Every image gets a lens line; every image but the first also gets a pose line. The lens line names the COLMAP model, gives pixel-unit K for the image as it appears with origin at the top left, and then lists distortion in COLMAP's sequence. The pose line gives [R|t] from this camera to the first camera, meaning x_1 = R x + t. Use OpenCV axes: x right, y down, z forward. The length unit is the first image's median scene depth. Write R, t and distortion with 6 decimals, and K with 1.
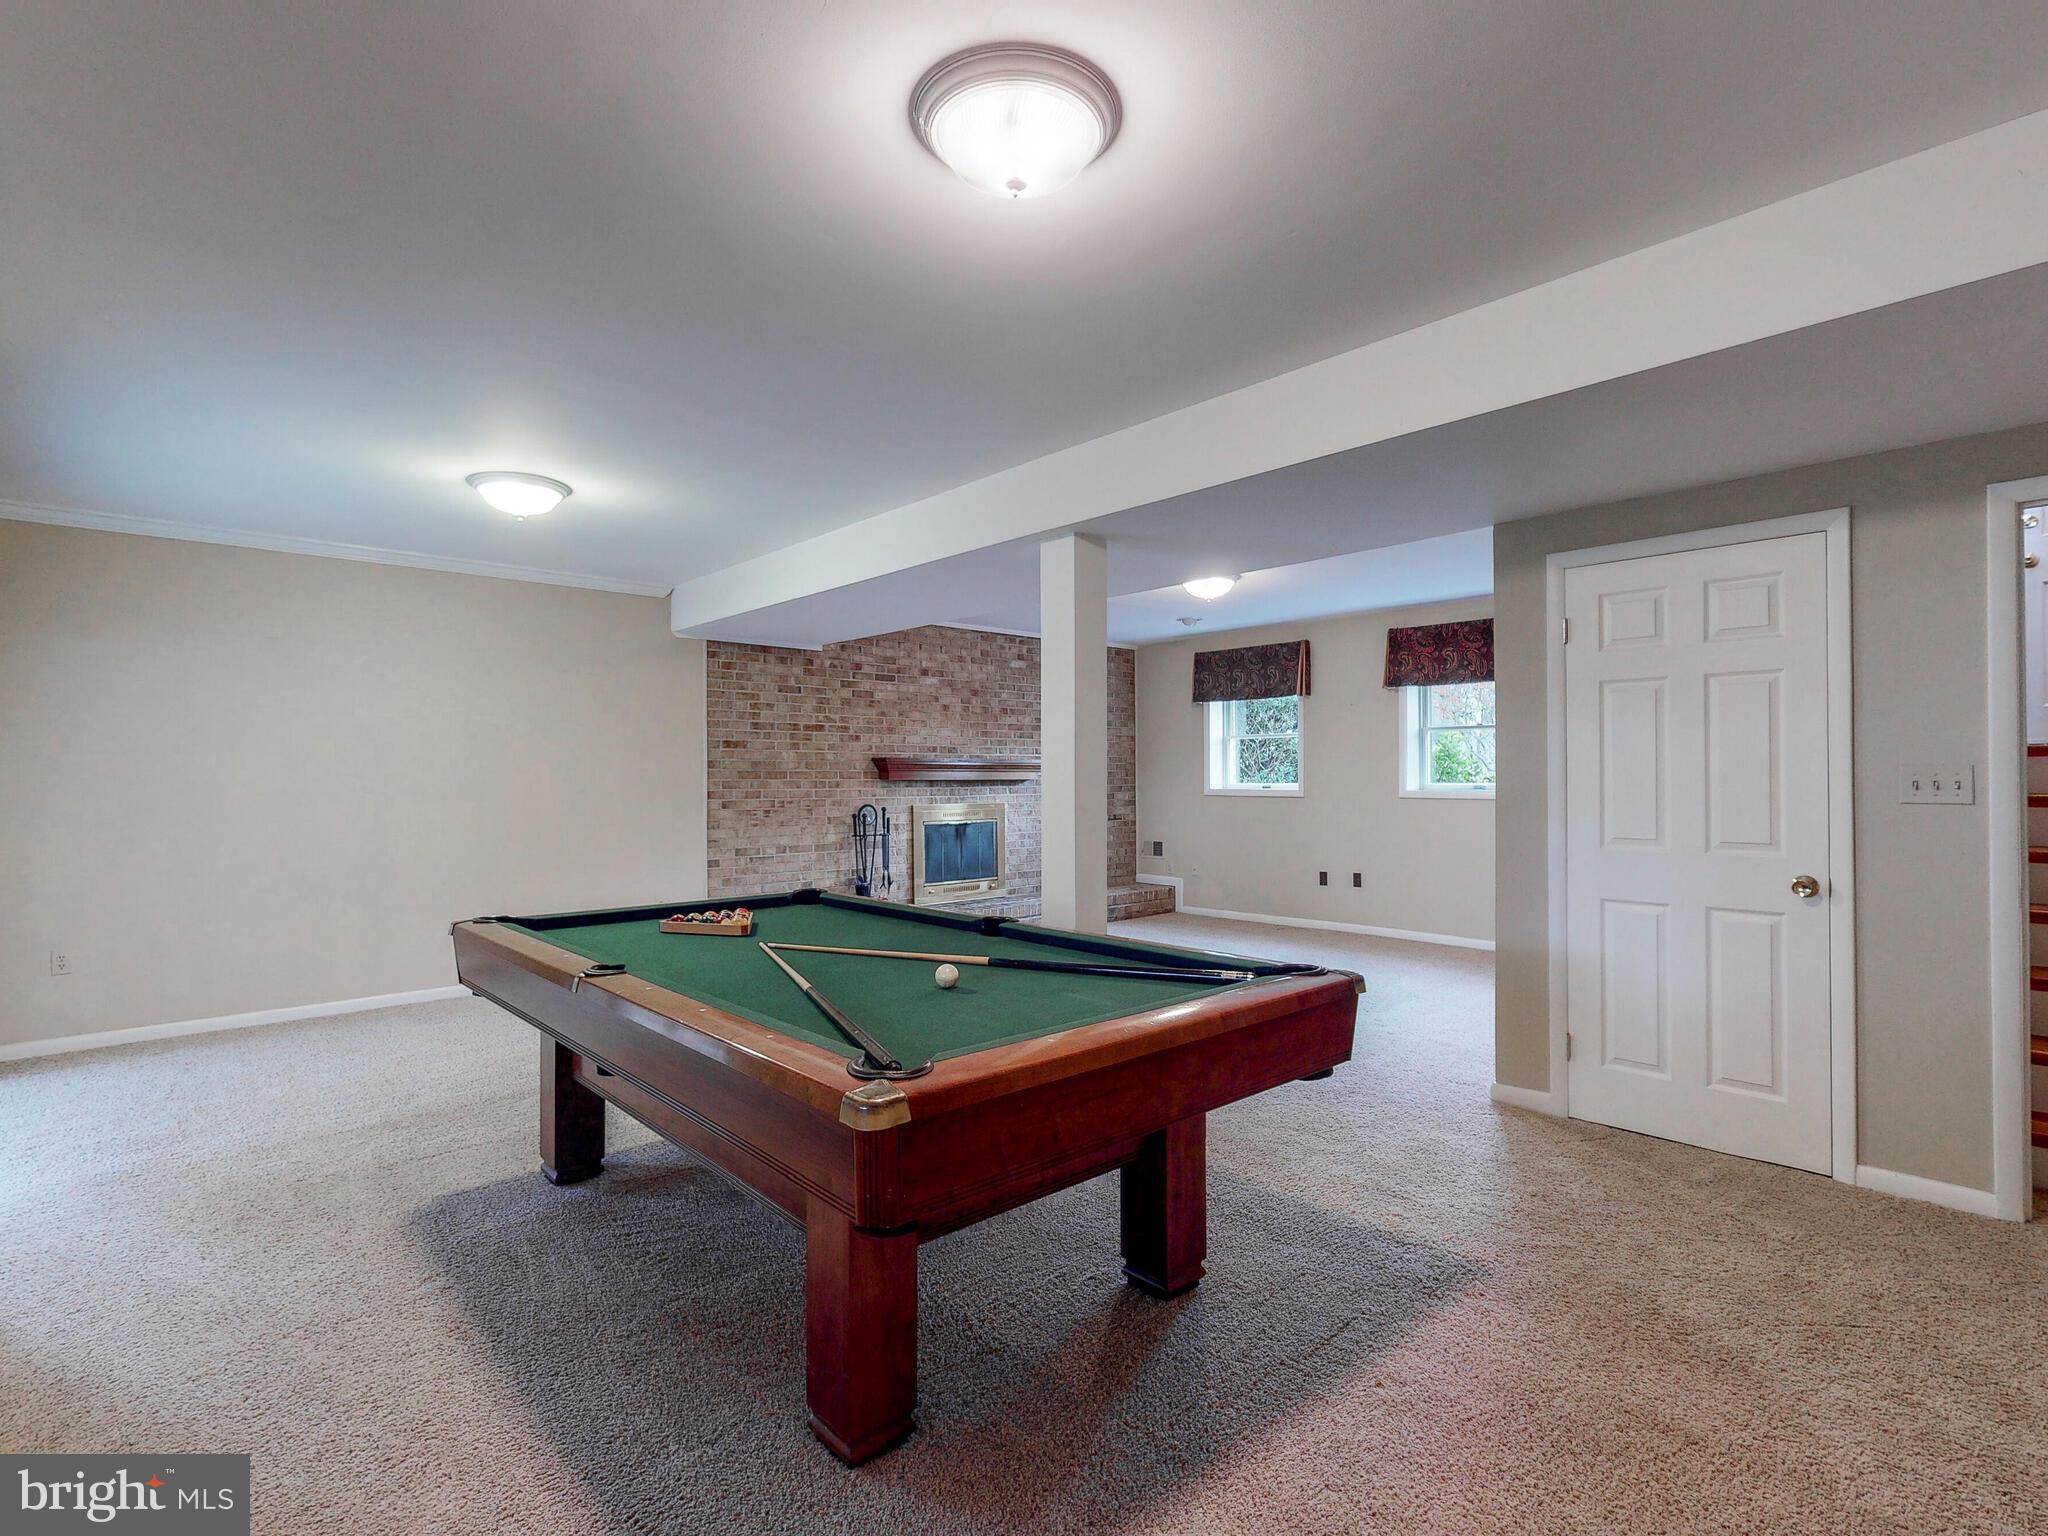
lens RADIAL K [[987.1, 0, 959.5], [0, 987.1, 769.5], [0, 0, 1]] dist [0.001057, -0.000065]
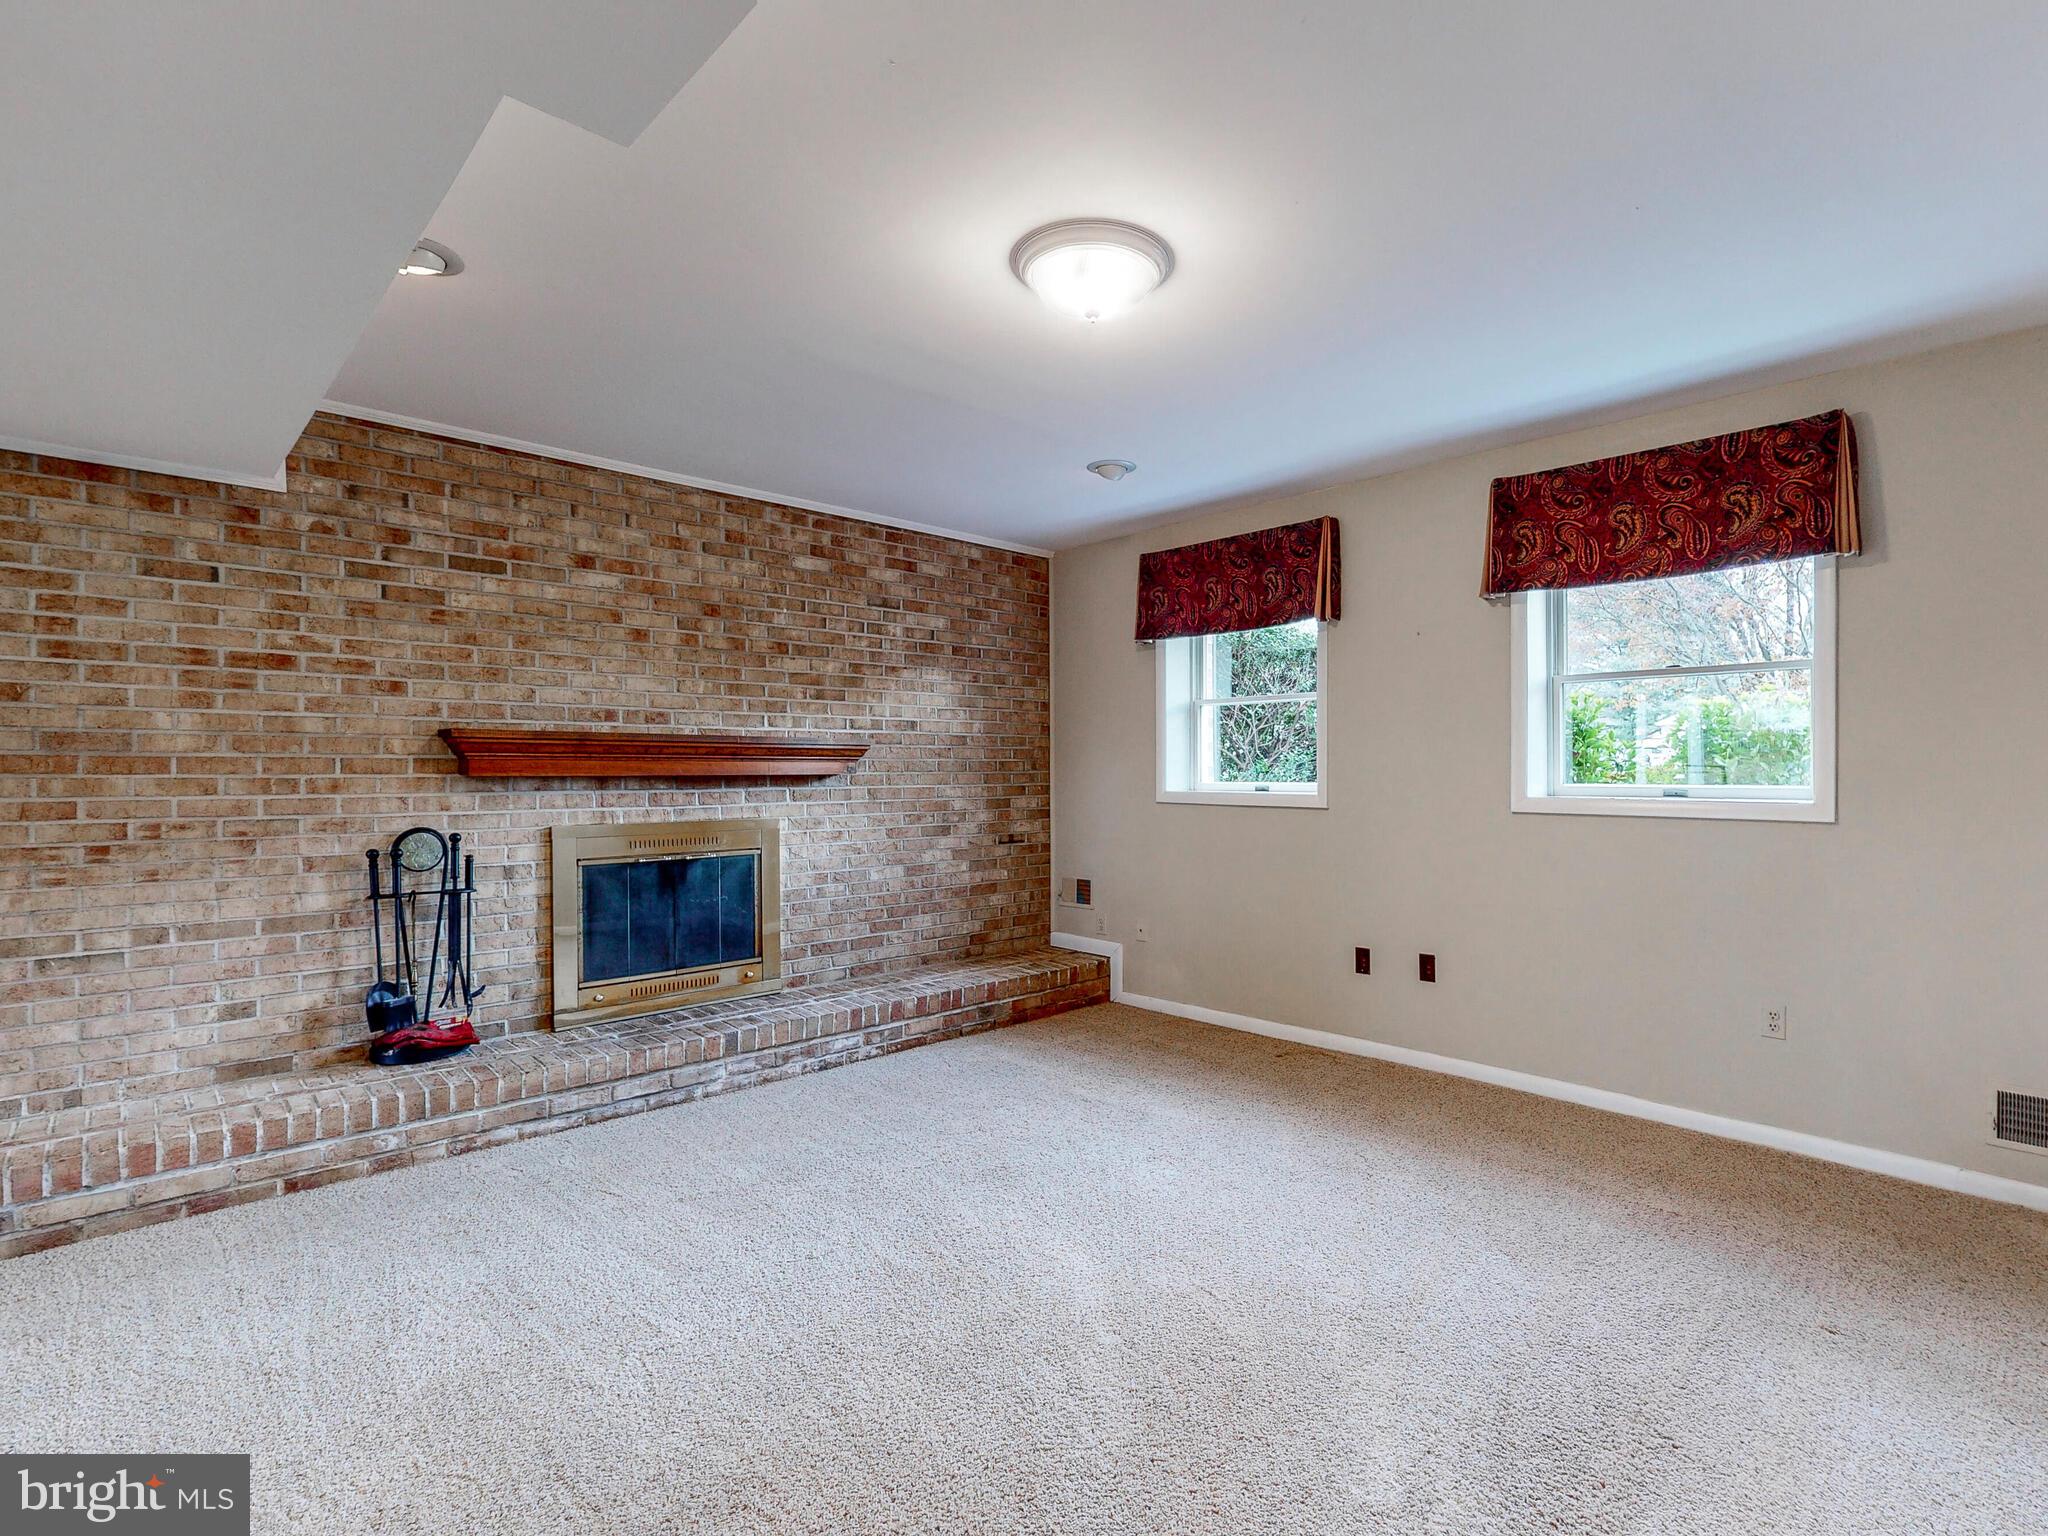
lens RADIAL K [[1000.9, 0, 1024.0], [0, 1000.9, 768.0], [0, 0, 1]] dist [0.000366, -0.000881]
pose [[0.999043, 0.001759, 0.043700, 0.166722], [-0.001994, 0.999984, 0.005323, 0.003400], [-0.043690, -0.005405, 0.999031, 0.482272]]
